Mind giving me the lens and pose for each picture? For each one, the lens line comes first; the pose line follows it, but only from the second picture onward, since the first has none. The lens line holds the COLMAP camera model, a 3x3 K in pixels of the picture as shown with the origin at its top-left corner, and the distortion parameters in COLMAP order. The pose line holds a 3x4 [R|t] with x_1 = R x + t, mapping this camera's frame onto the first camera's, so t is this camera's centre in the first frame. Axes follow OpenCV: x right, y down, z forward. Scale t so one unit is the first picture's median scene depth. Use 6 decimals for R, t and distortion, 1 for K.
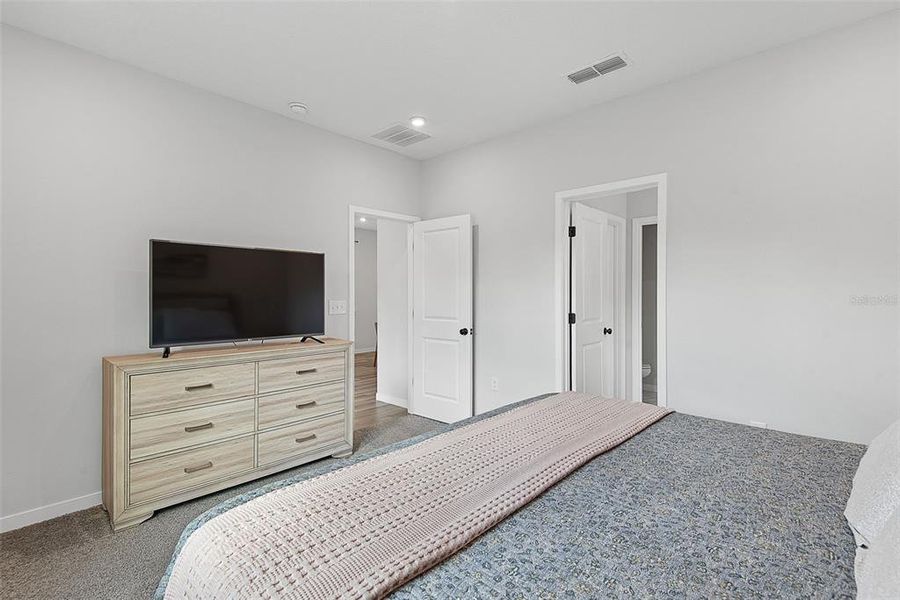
lens RADIAL K [[408.3, 0, 456.2], [0, 408.3, 298.9], [0, 0, 1]] dist [0.008300, -0.000311]
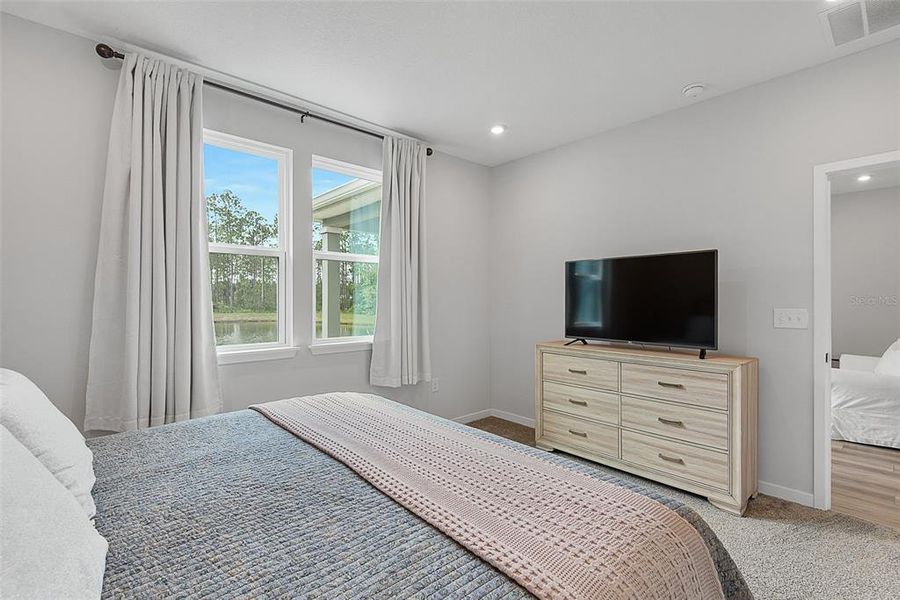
lens RADIAL K [[408.3, 0, 456.2], [0, 408.3, 298.9], [0, 0, 1]] dist [0.008300, -0.000311]
pose [[-0.077713, -0.000471, -0.996976, 0.630553], [-0.012286, 0.999924, 0.000486, -0.009693], [0.996900, 0.012286, -0.077713, 0.645931]]
